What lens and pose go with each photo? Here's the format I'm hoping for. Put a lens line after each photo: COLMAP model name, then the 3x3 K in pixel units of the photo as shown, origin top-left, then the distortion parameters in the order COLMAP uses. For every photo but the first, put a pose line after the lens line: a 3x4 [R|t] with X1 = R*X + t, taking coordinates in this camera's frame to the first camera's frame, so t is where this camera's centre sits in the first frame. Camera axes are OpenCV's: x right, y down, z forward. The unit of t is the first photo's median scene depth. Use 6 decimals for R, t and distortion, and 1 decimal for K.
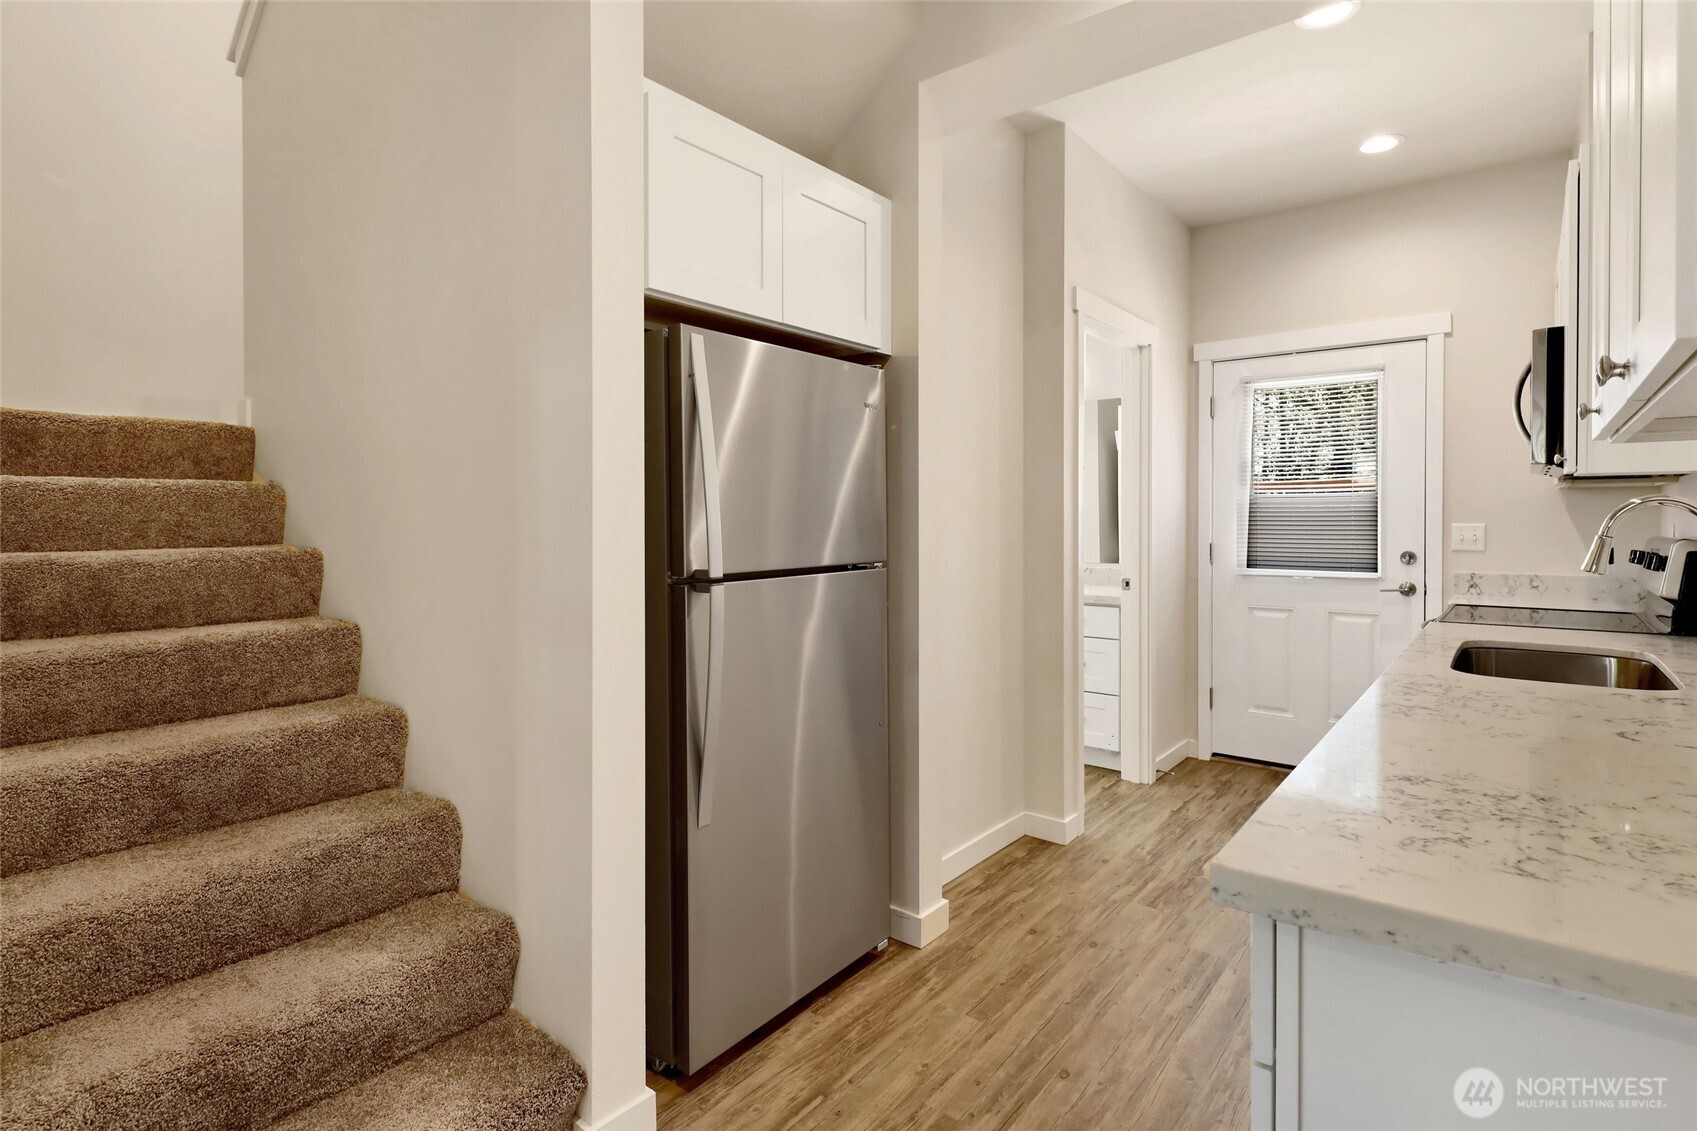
lens RADIAL K [[835.3, 0, 850.4], [0, 835.3, 531.9], [0, 0, 1]] dist [-0.015012, -0.000441]
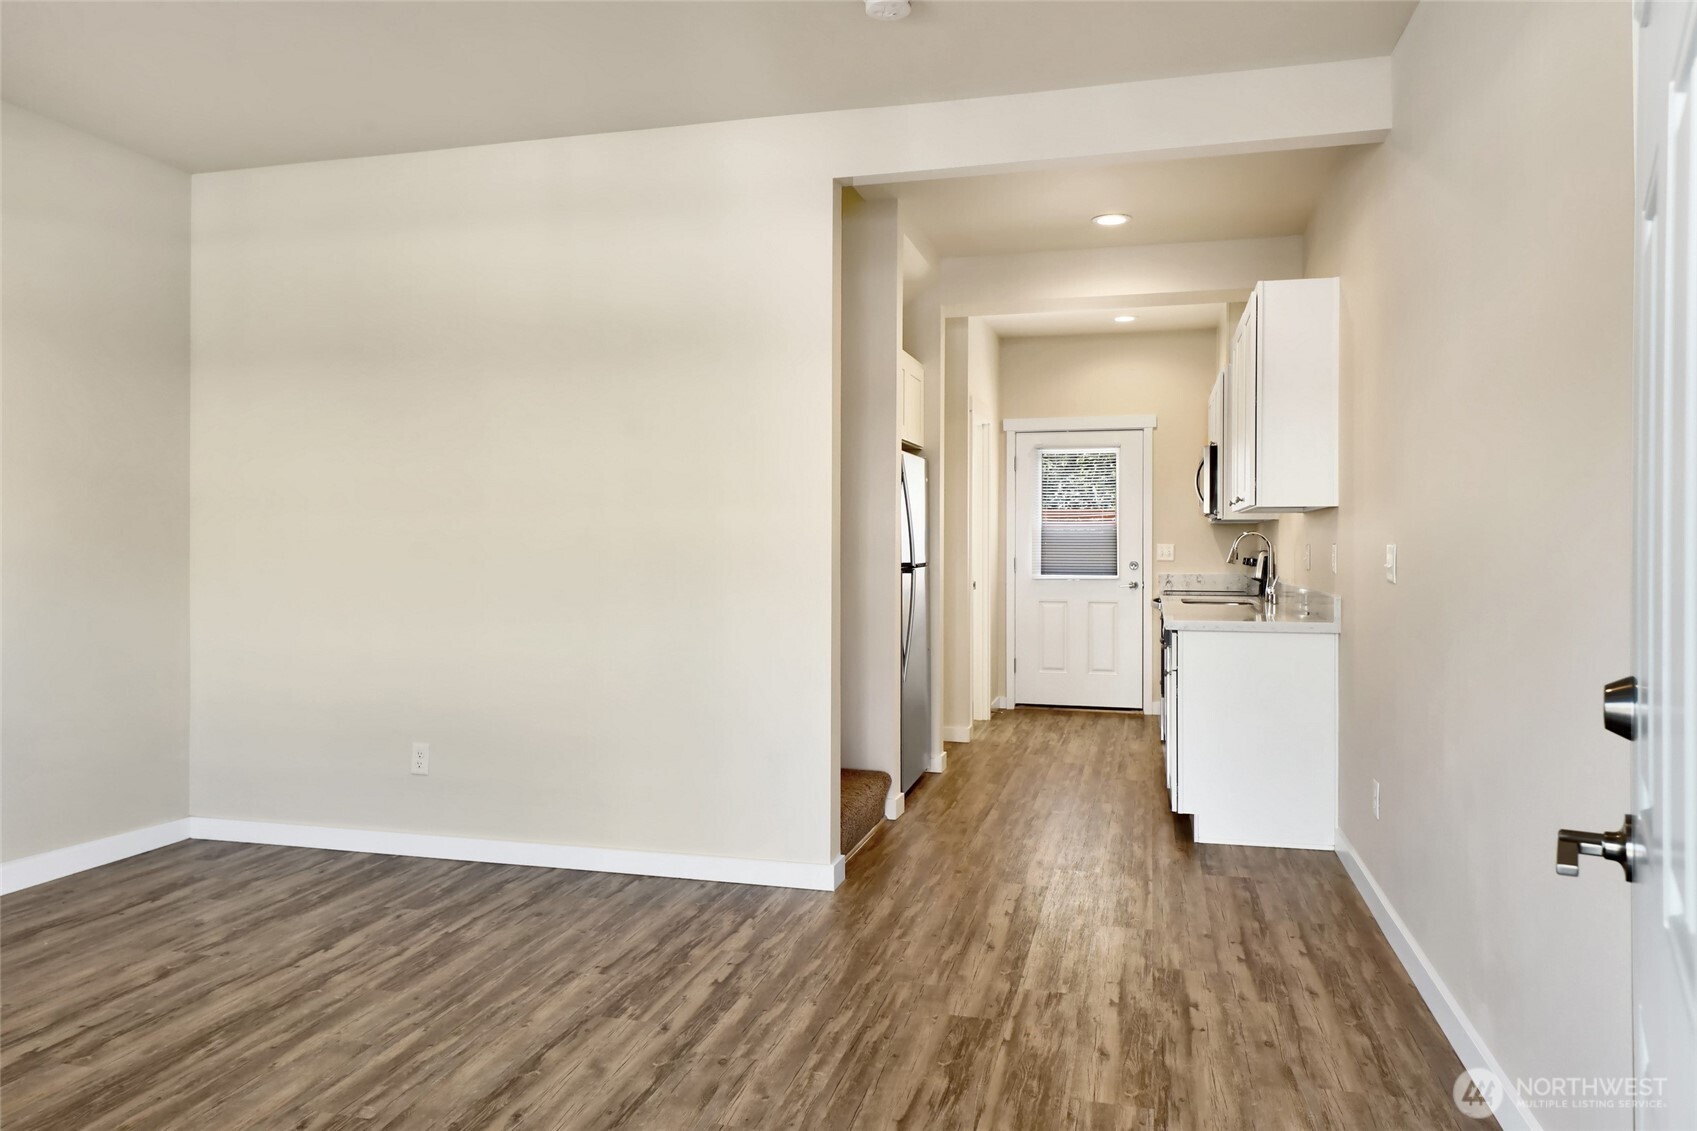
lens RADIAL K [[1167.2, 0, 815.9], [0, 1167.2, 531.3], [0, 0, 1]] dist [0.004994, -0.000075]
pose [[0.921778, 0.007504, 0.387645, -0.876061], [0.001796, 0.999719, -0.023622, 0.019643], [-0.387713, 0.022471, 0.921506, -0.958123]]
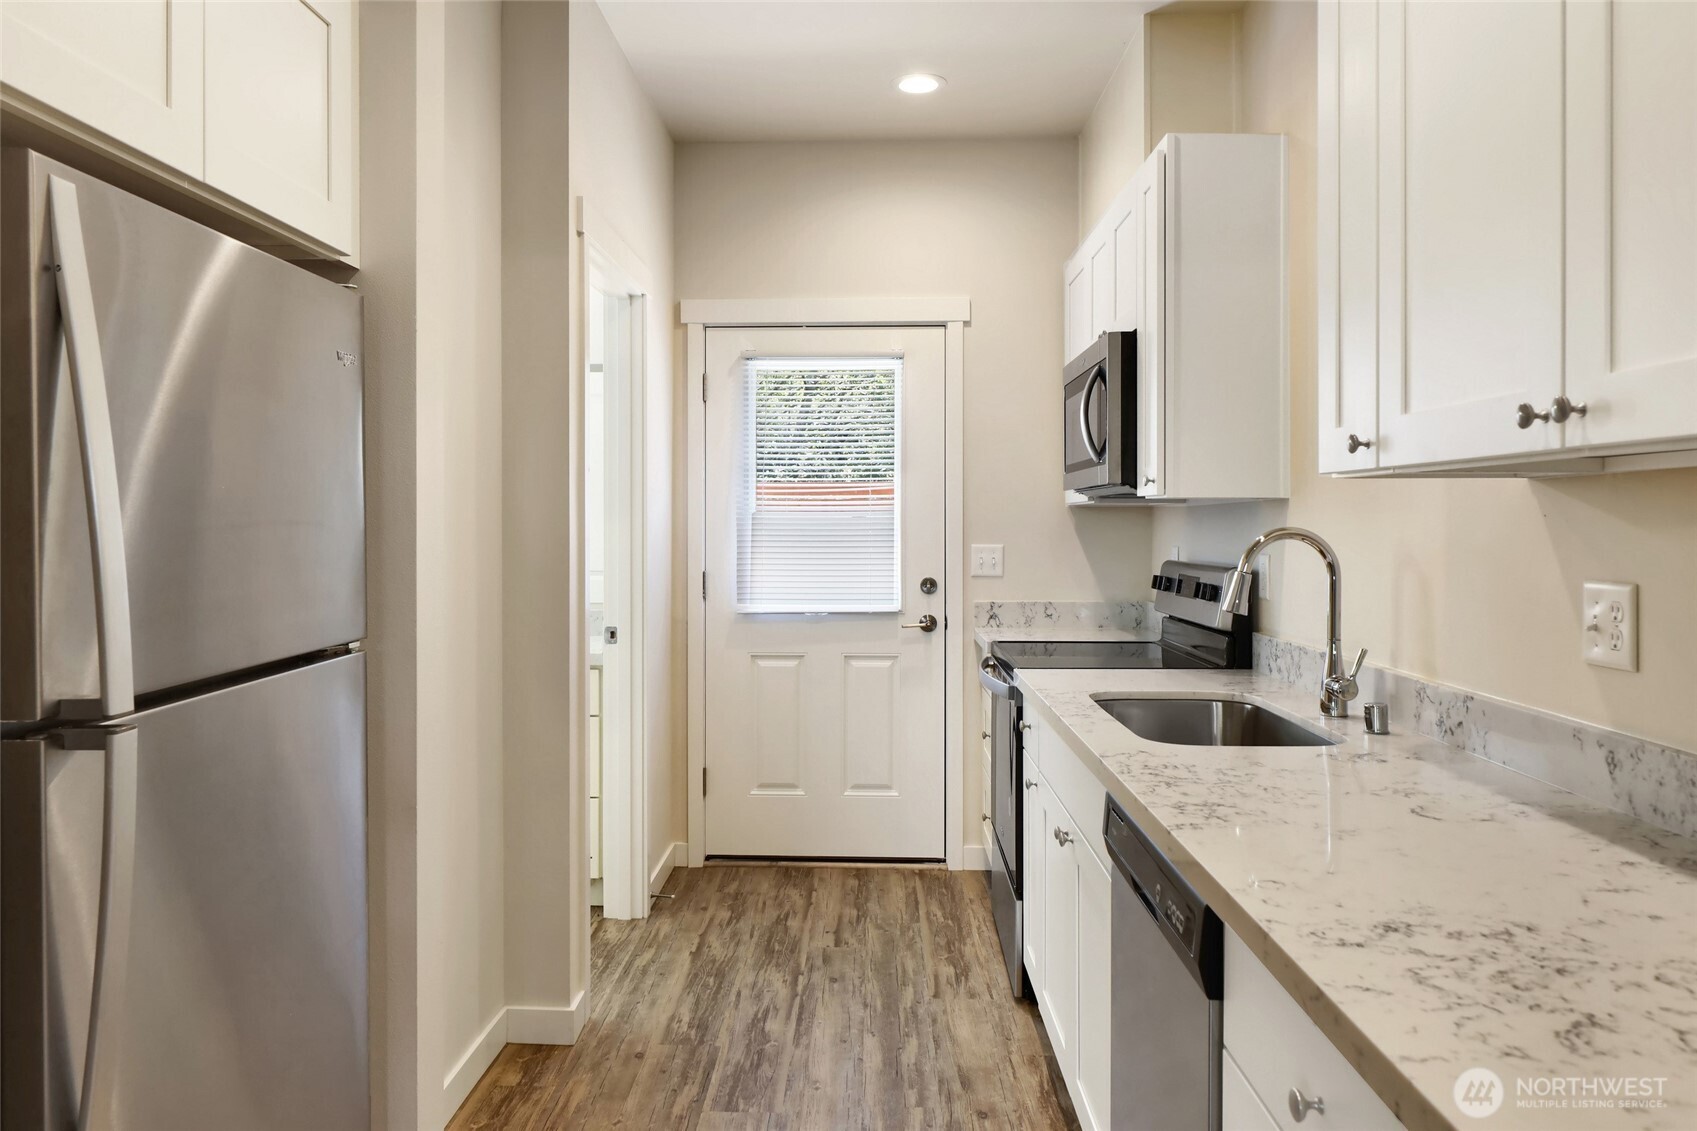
lens RADIAL K [[1167.2, 0, 815.9], [0, 1167.2, 531.3], [0, 0, 1]] dist [0.004994, -0.000075]
pose [[0.808938, -0.003345, 0.587884, -0.123824], [0.007691, 0.999958, -0.004893, -0.021432], [-0.587843, 0.008479, 0.808931, 0.136409]]
